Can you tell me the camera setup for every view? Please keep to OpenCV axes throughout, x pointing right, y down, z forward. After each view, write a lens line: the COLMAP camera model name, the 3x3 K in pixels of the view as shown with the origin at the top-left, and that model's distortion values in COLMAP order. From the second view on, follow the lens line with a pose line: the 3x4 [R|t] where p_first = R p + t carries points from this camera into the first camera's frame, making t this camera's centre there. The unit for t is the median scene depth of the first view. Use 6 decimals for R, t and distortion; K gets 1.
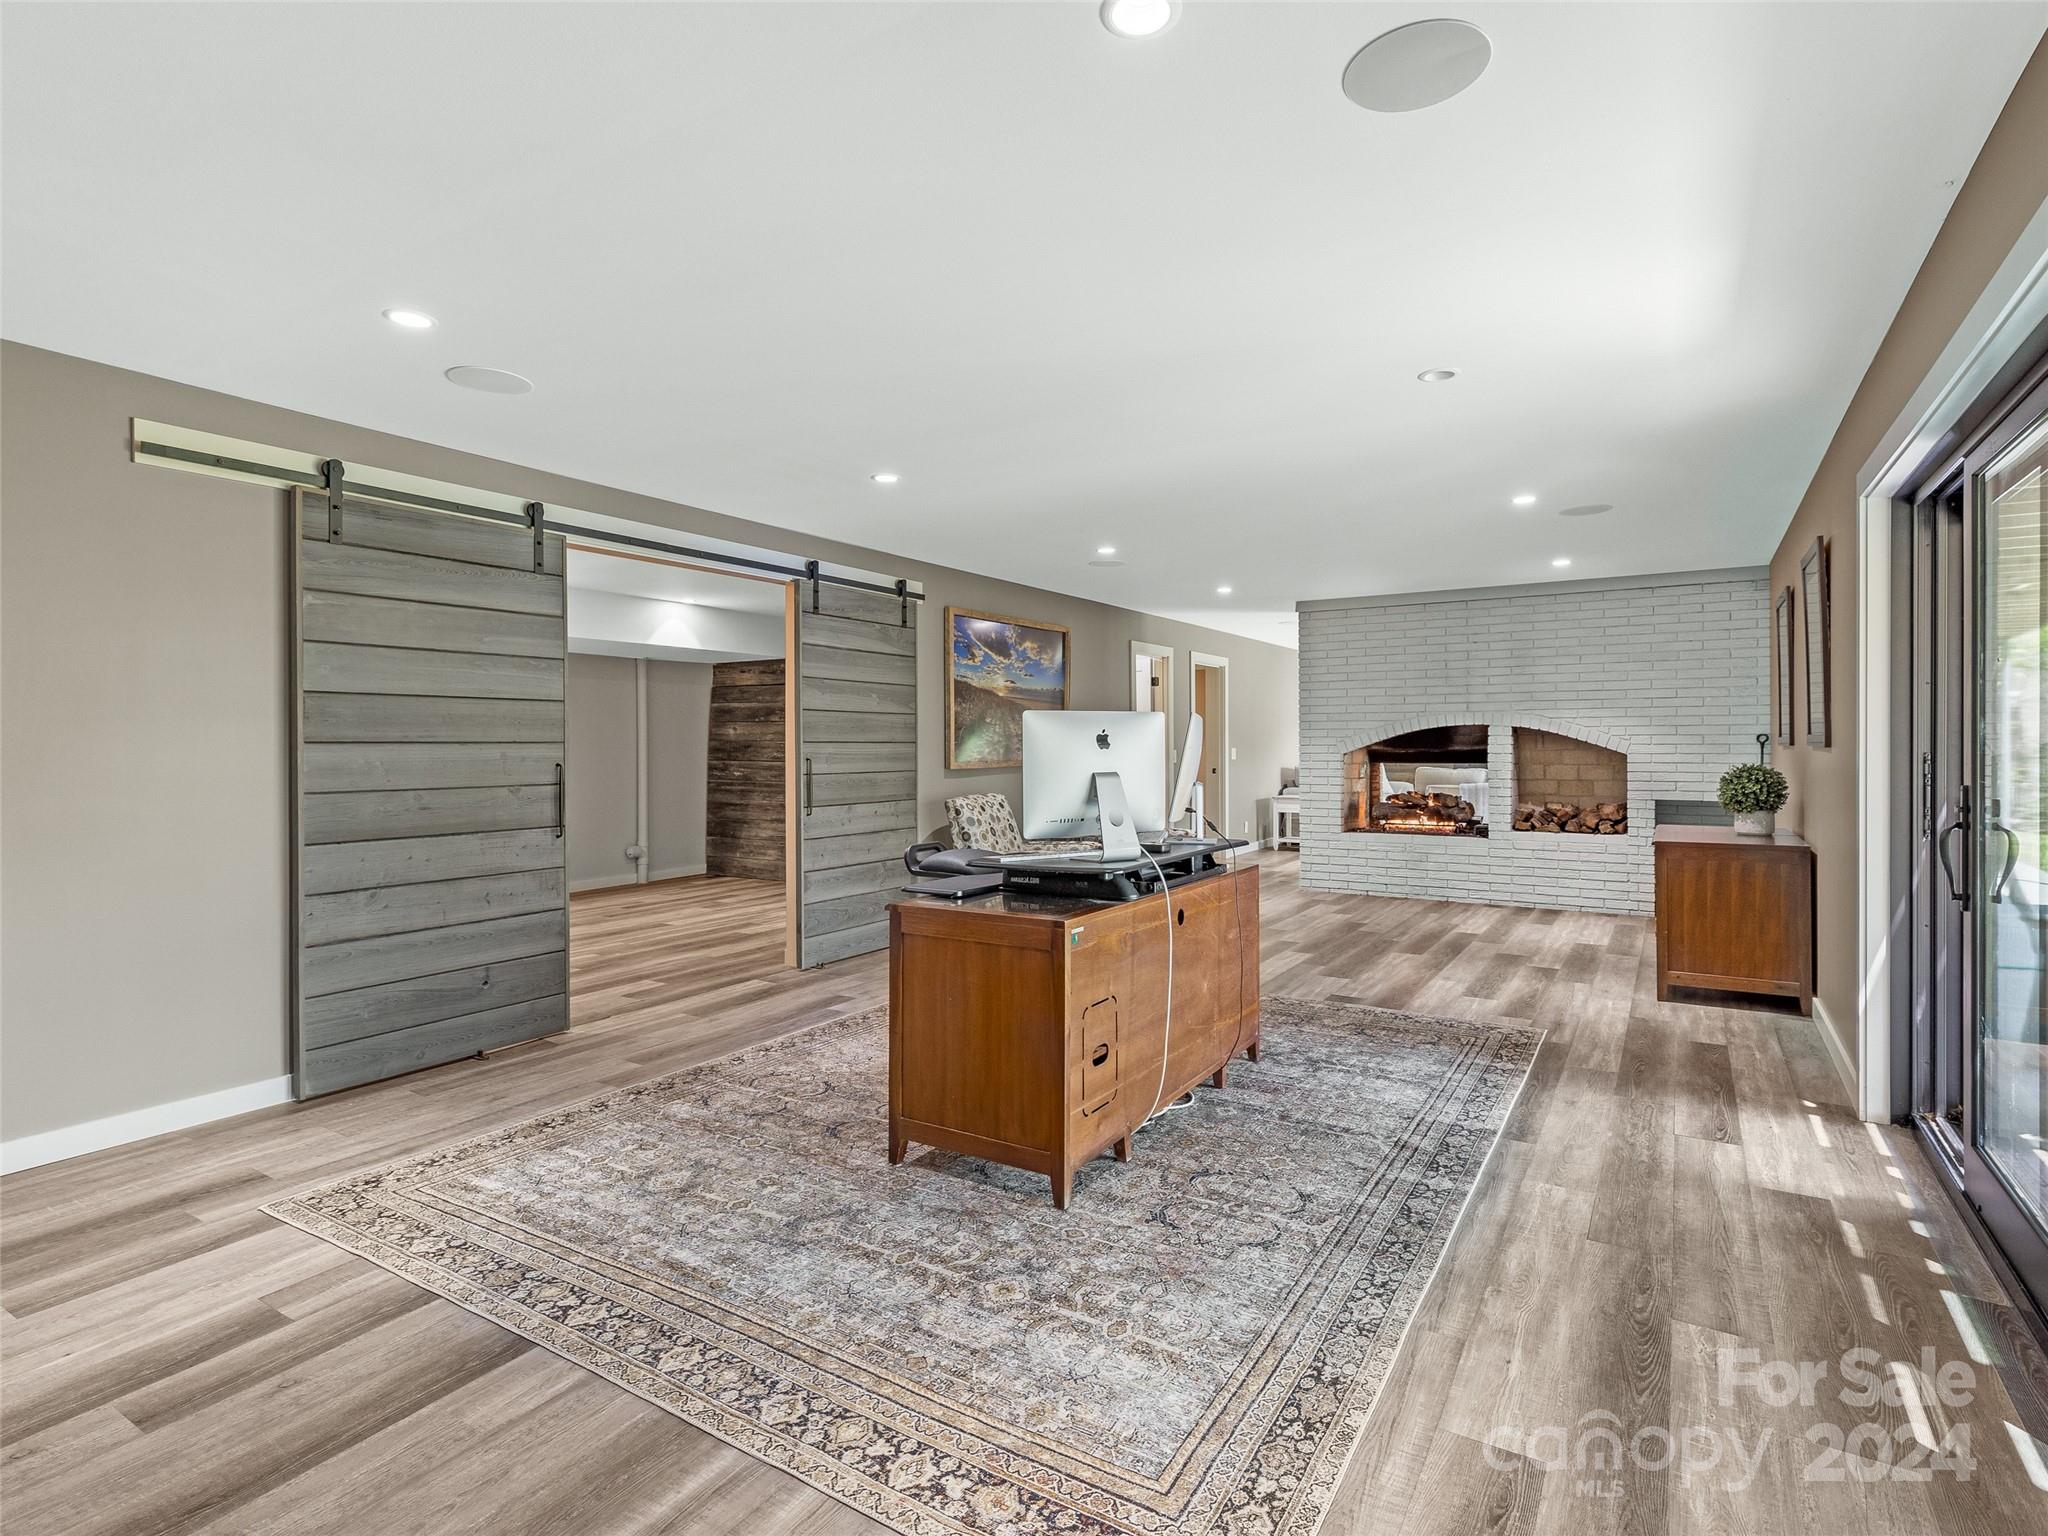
lens RADIAL K [[1036.2, 0, 1033.5], [0, 1036.2, 752.5], [0, 0, 1]] dist [0.003973, 0.000367]
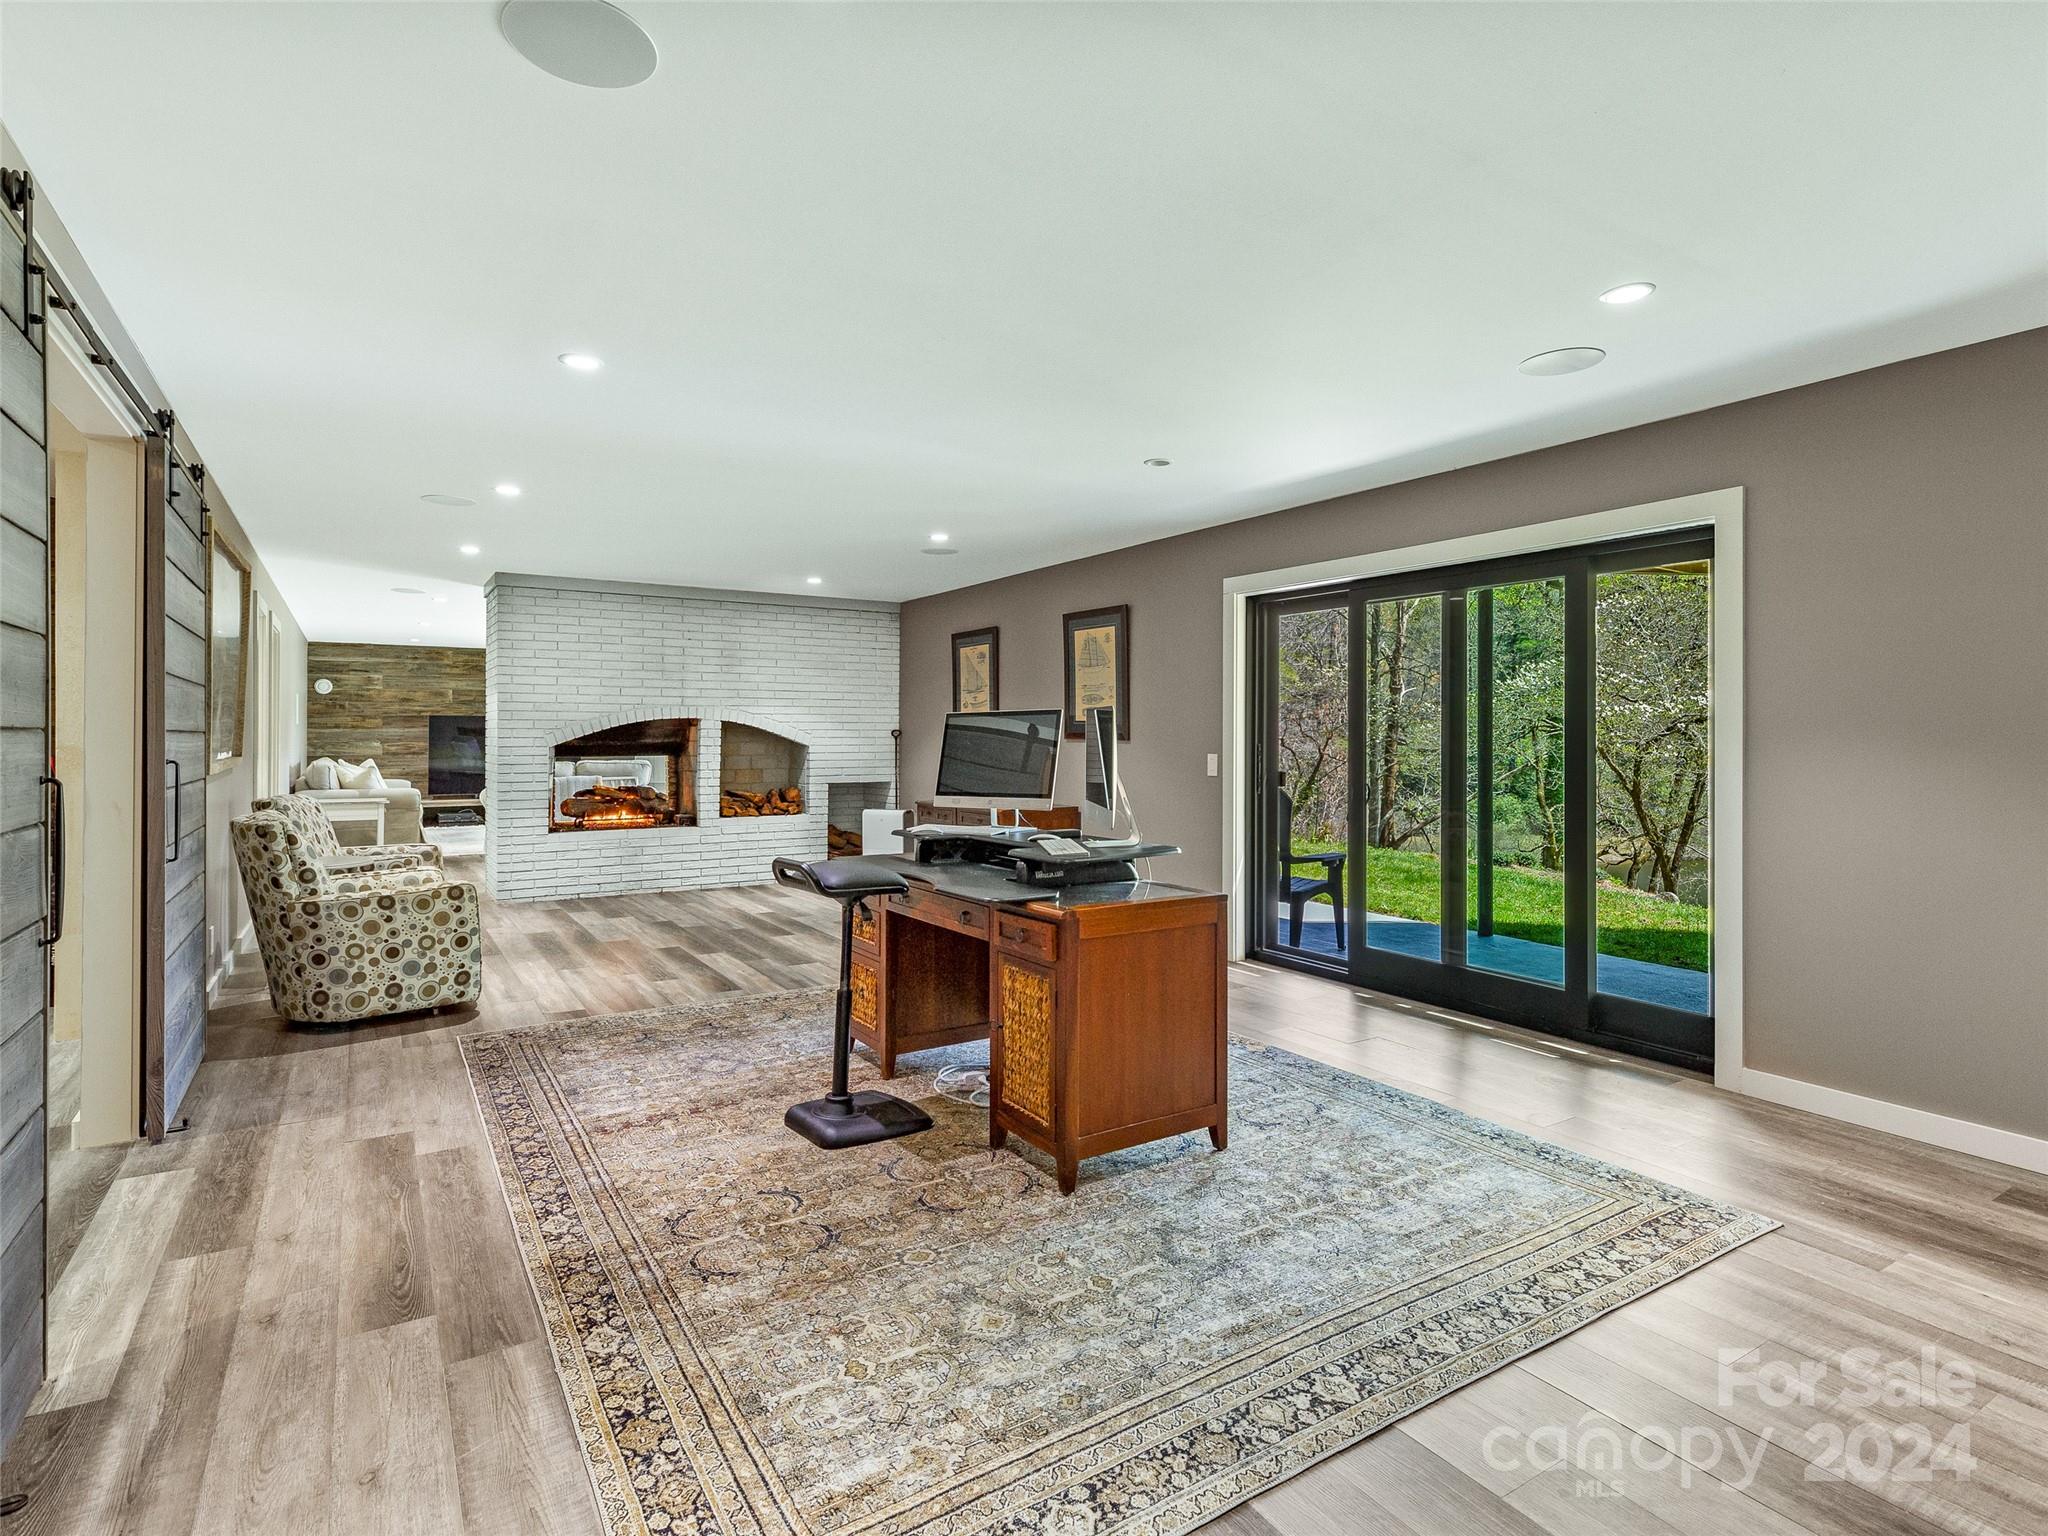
lens RADIAL K [[1053.2, 0, 1021.3], [0, 1053.2, 736.8], [0, 0, 1]] dist [0.005104, 0.000388]
pose [[0.438198, 0.002402, 0.898875, -0.824374], [0.004238, 0.999980, -0.004738, -0.003966], [-0.898869, 0.005885, 0.438179, 0.516282]]
